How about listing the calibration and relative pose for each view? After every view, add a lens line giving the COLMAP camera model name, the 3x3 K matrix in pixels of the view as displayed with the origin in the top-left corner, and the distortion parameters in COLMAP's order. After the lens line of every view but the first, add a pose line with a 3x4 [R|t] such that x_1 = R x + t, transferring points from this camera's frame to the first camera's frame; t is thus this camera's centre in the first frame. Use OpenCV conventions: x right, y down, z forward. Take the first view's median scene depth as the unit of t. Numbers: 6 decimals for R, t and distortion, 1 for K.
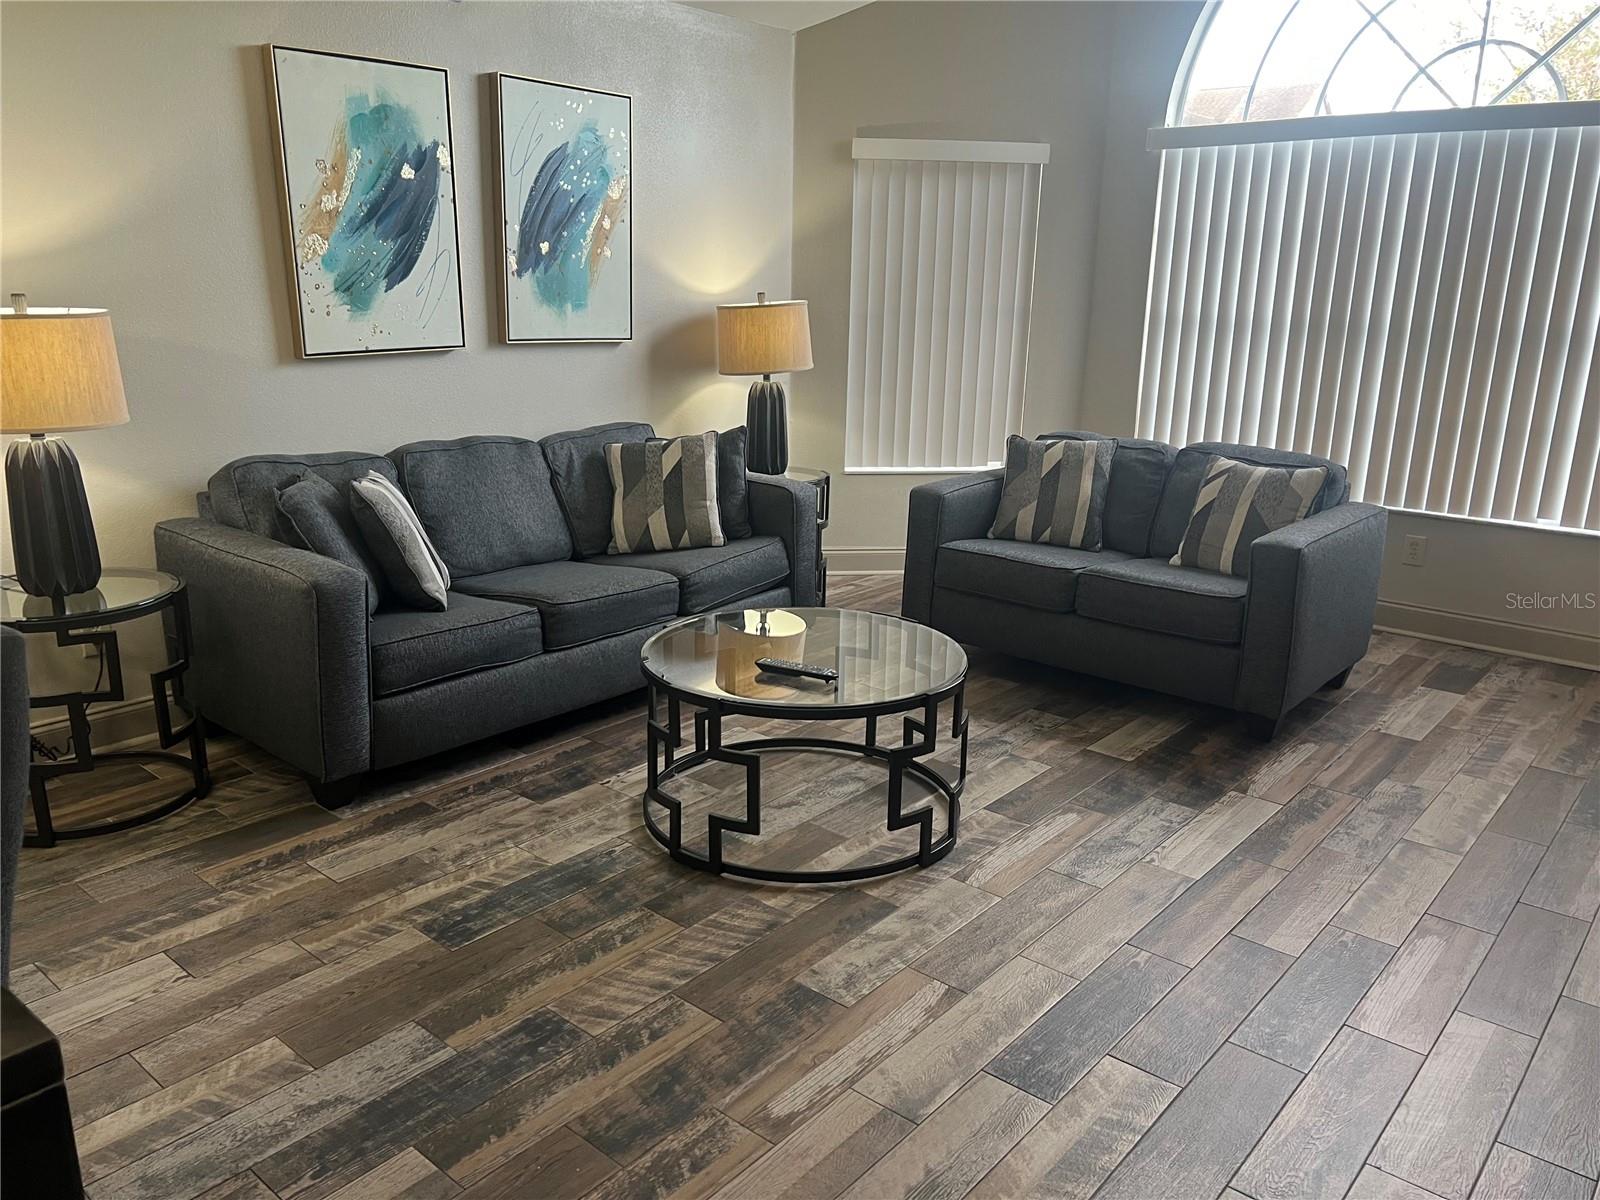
lens RADIAL K [[1194.6, 0, 797.7], [0, 1194.6, 607.2], [0, 0, 1]] dist [0.065701, -0.077689]
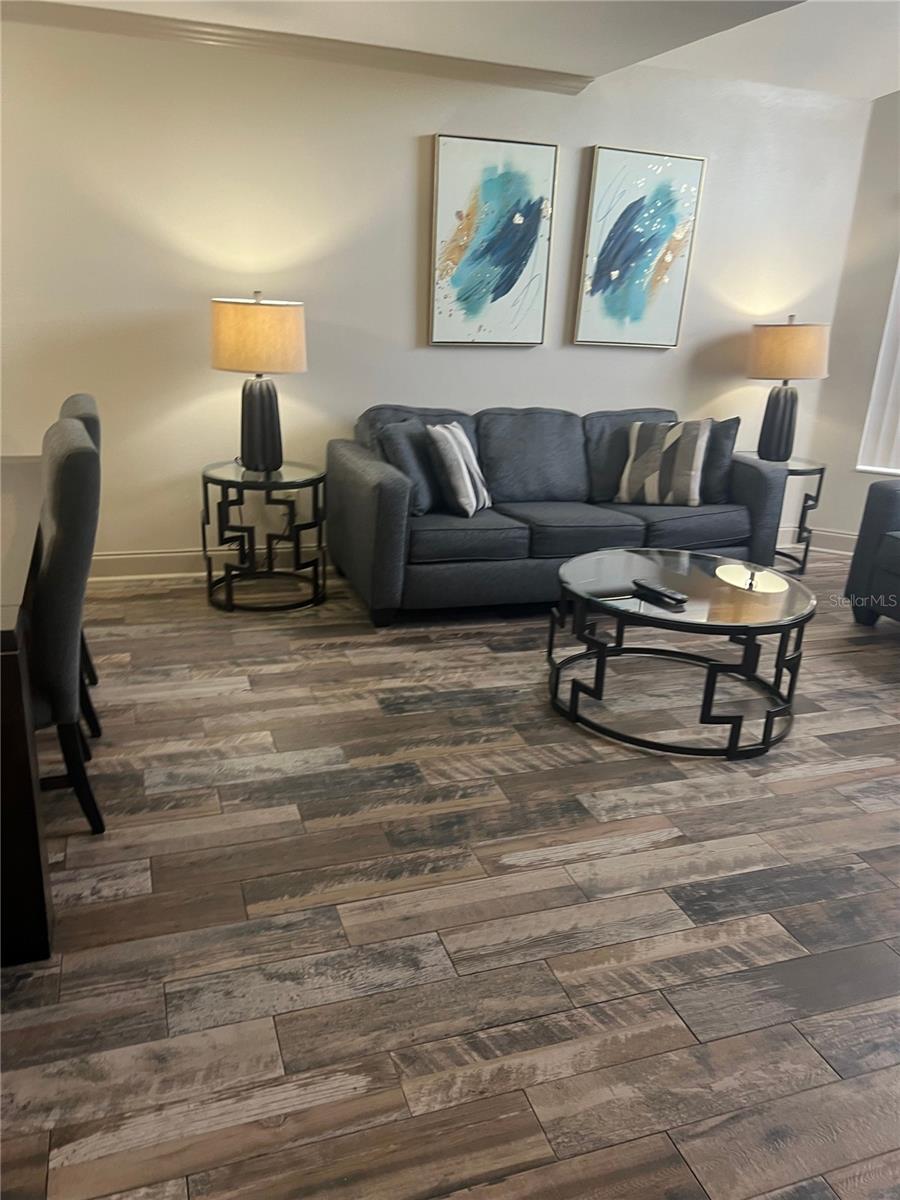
lens RADIAL K [[896.0, 0, 447.2], [0, 896.0, 607.3], [0, 0, 1]] dist [0.065701, -0.077689]
pose [[0.863065, 0.192128, -0.467124, 0.232014], [-0.169468, 0.981369, 0.090525, 0.017261], [0.475814, 0.001034, 0.879546, 0.000016]]
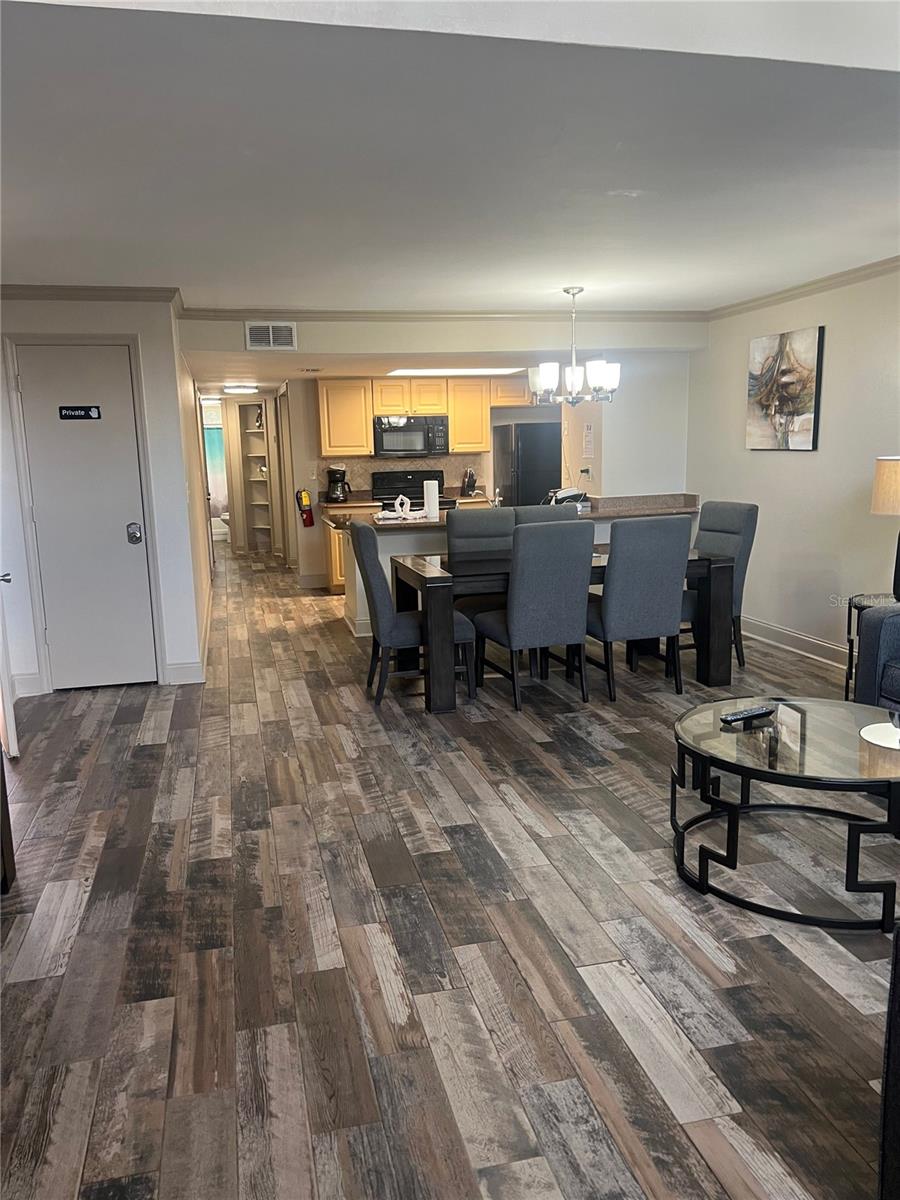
lens RADIAL K [[896.0, 0, 445.1], [0, 896.0, 602.5], [0, 0, 1]] dist [0.065701, -0.077689]
pose [[-0.585119, 0.137312, -0.799238, 0.886473], [-0.202991, 0.929386, 0.308281, -0.277710], [0.785131, 0.342619, -0.515928, 1.057072]]
